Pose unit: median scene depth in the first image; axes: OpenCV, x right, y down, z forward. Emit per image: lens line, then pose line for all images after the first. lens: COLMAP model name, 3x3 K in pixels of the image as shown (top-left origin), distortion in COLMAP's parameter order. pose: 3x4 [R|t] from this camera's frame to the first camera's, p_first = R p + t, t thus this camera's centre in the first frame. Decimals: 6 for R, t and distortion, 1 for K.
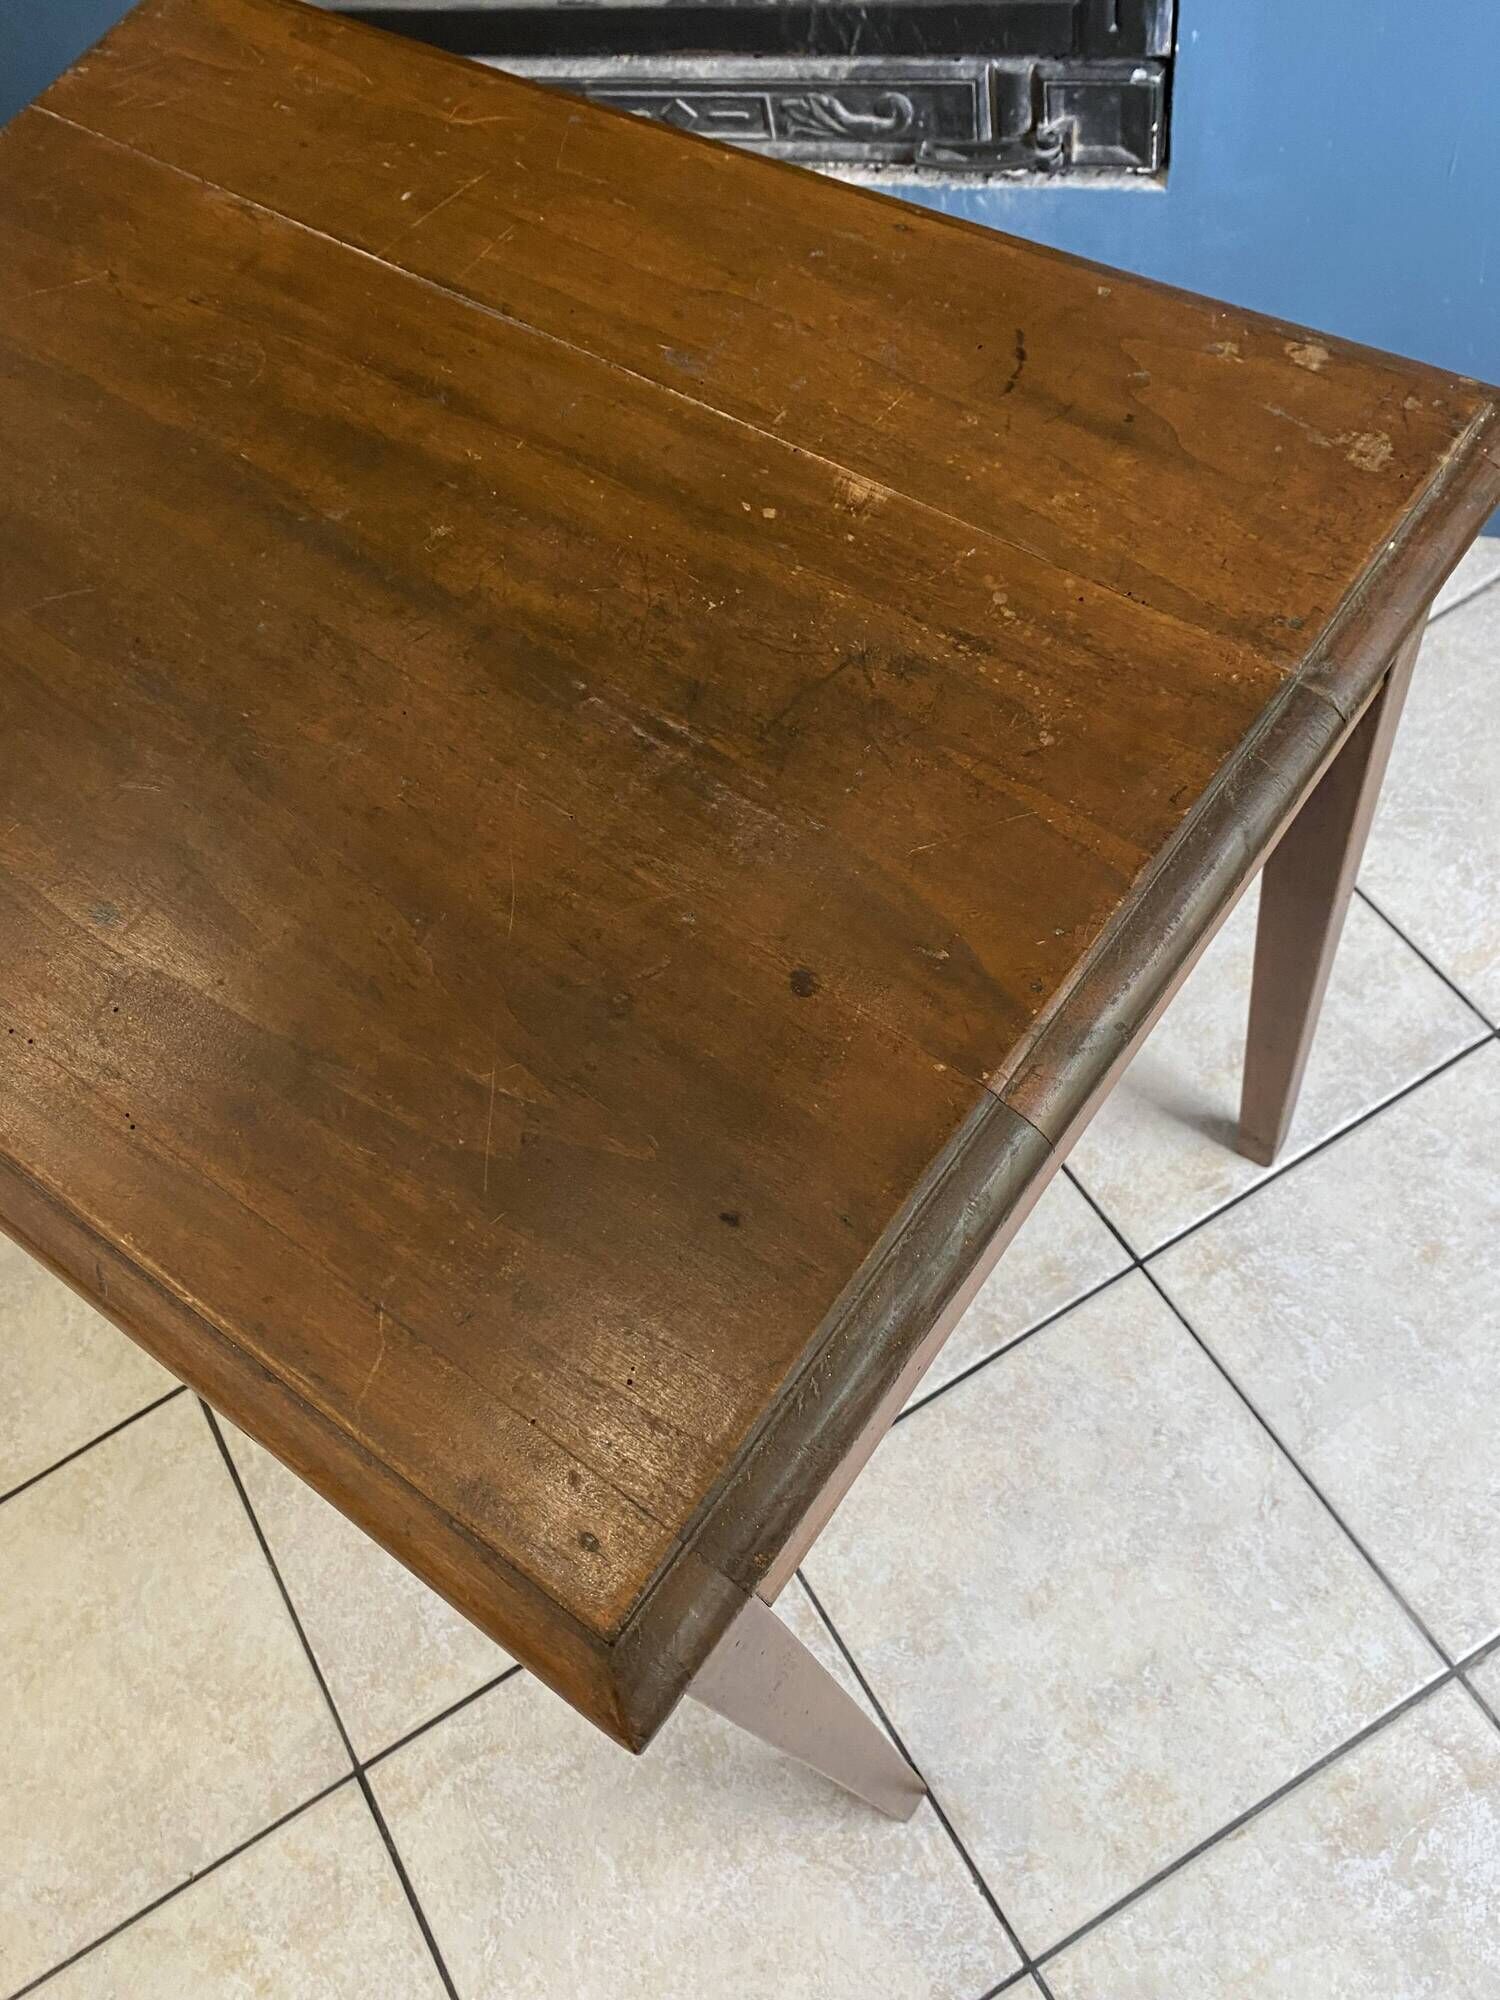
lens RADIAL K [[1724.8, 0, 744.2], [0, 1724.8, 1021.7], [0, 0, 1]] dist [-0.006498, 0.002509]
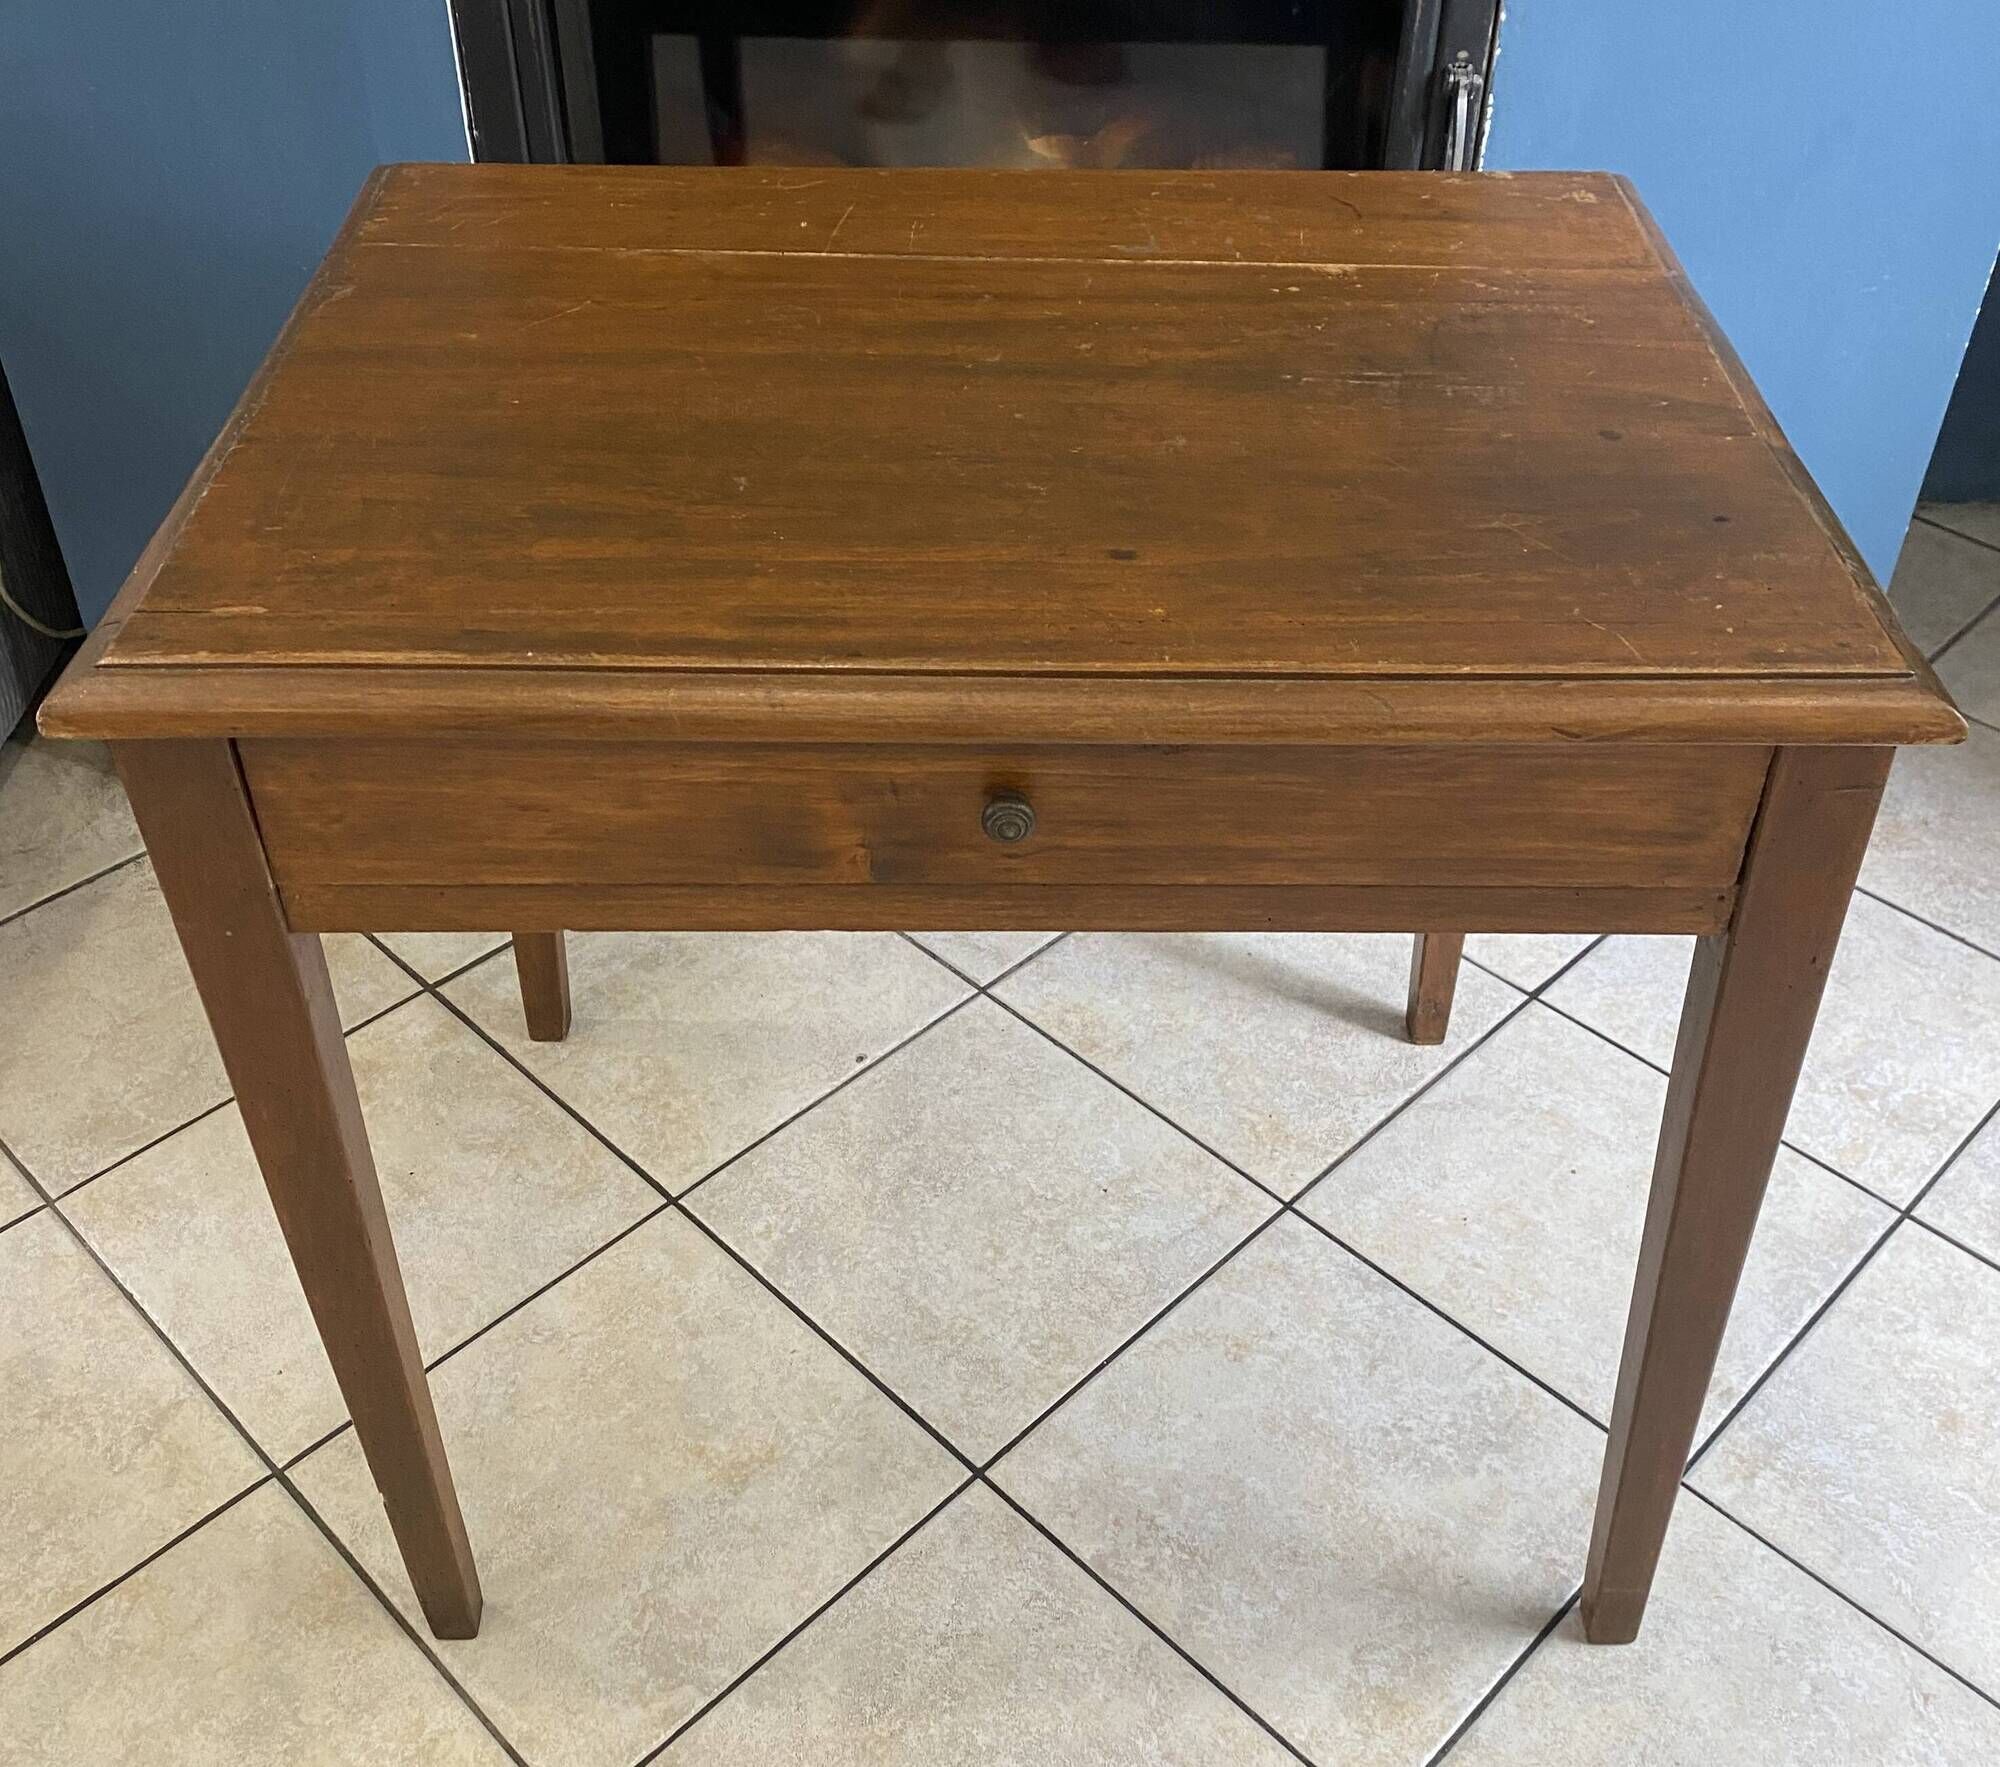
lens RADIAL K [[2099.7, 0, 993.6], [0, 2099.7, 795.8], [0, 0, 1]] dist [0.121273, -0.315935]
pose [[0.789368, -0.218618, 0.573676, -0.739007], [0.460026, 0.829425, -0.316907, 0.280311], [-0.406539, 0.514062, 0.755292, 0.013698]]
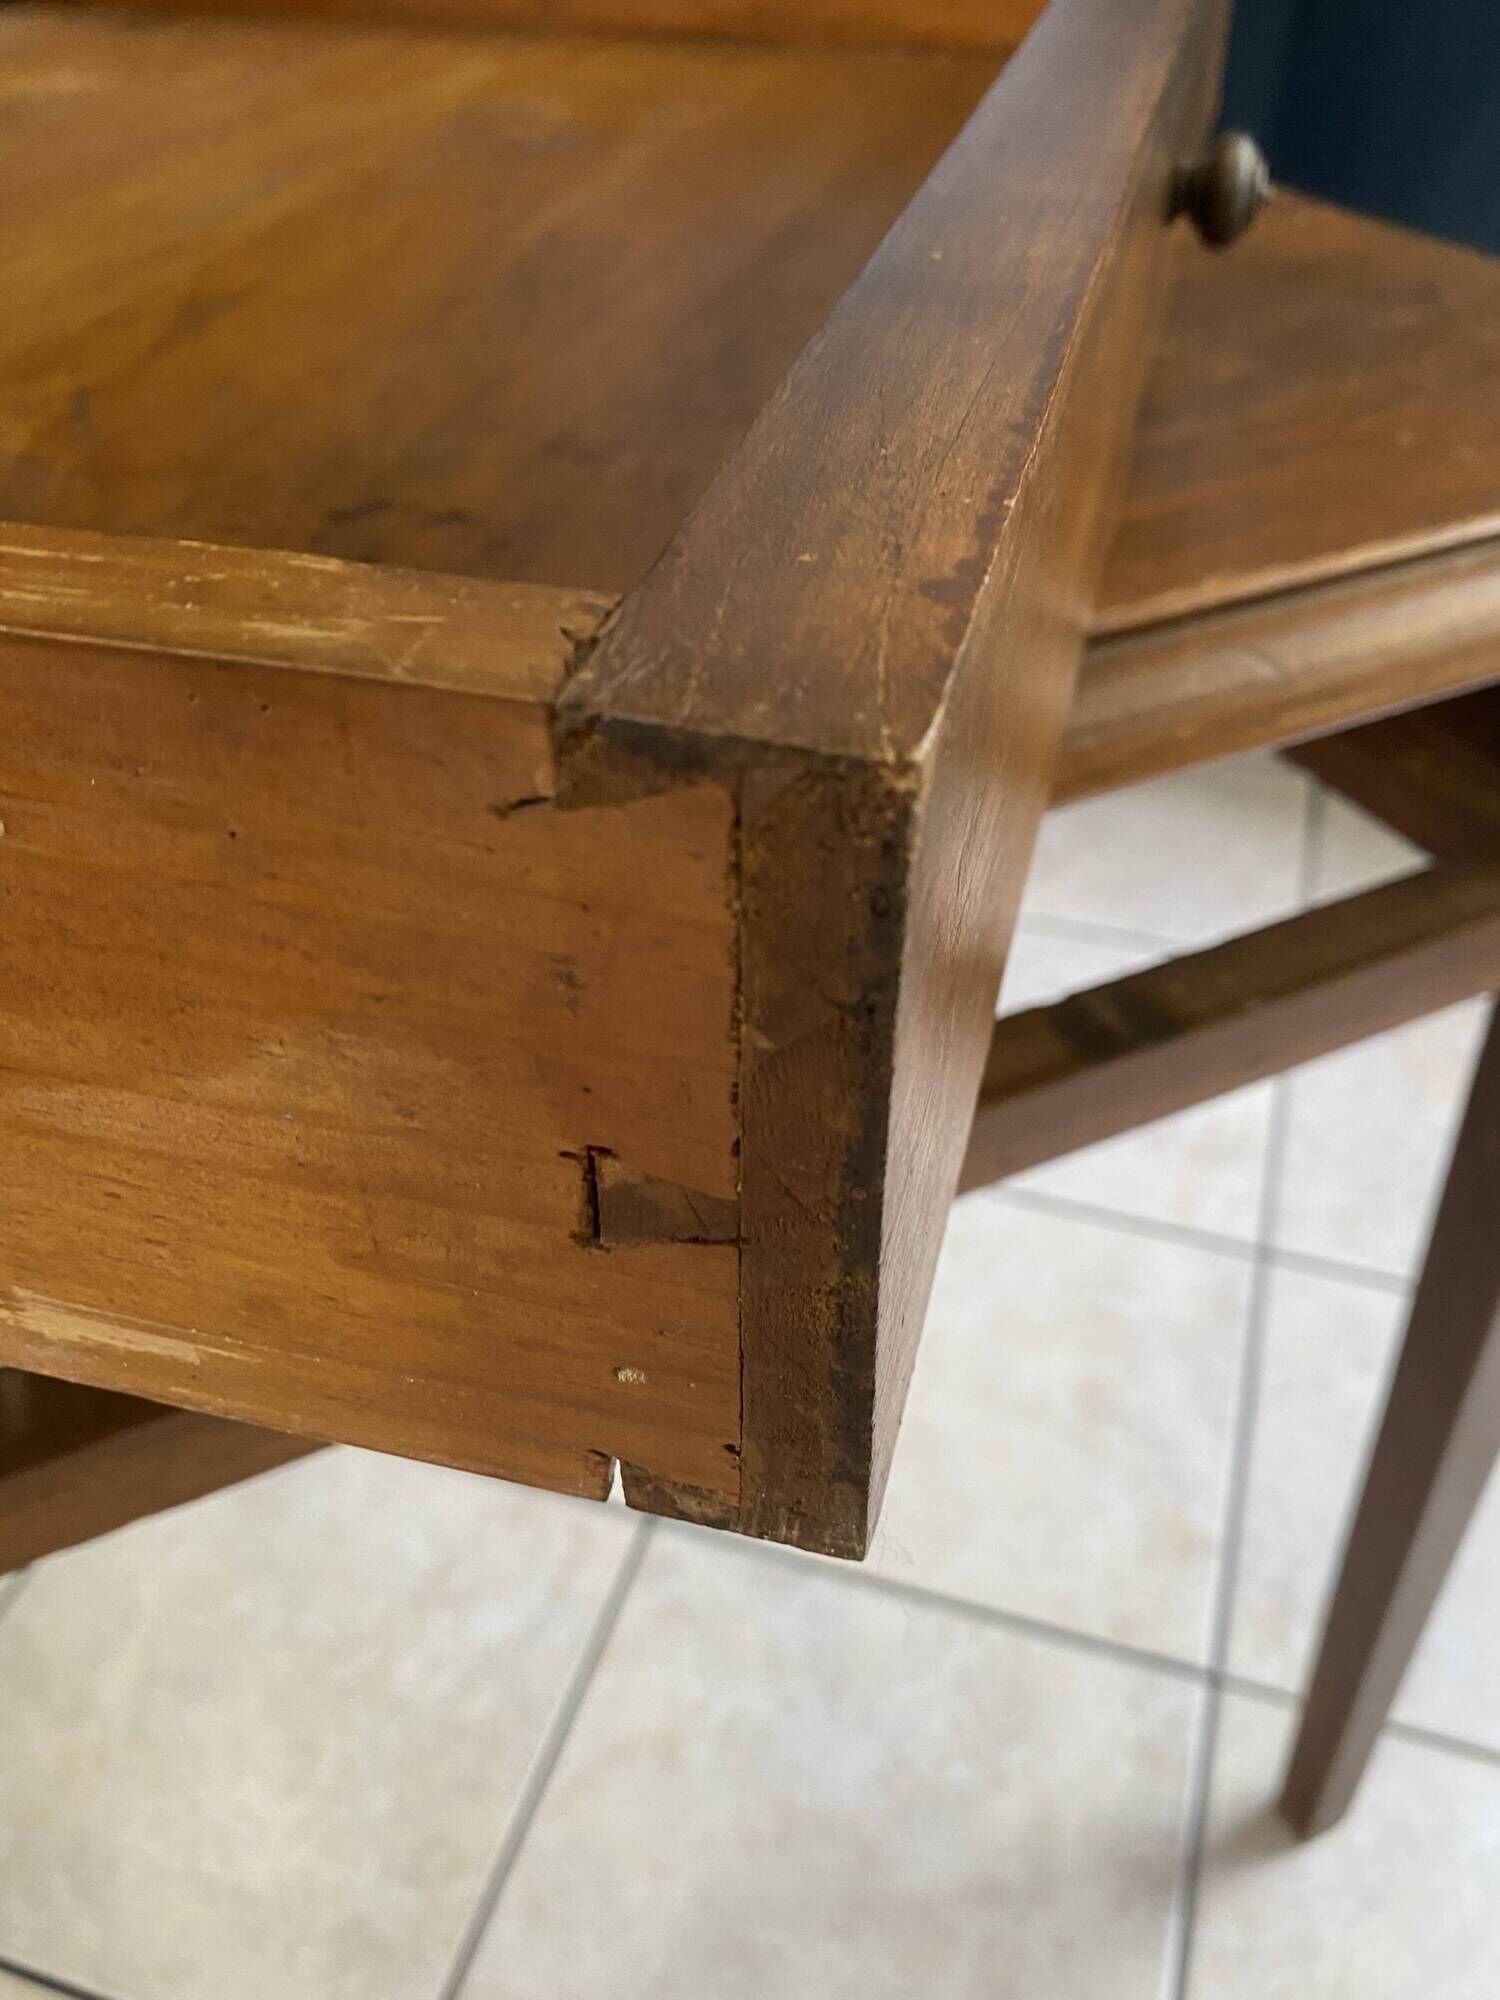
lens RADIAL K [[1724.8, 0, 744.2], [0, 1724.8, 1021.7], [0, 0, 1]] dist [-0.006498, 0.002509]
pose [[0.433483, -0.432993, 0.790322, -0.415411], [0.759347, 0.647763, -0.061604, 0.077952], [-0.485268, 0.626833, 0.609587, 0.399404]]
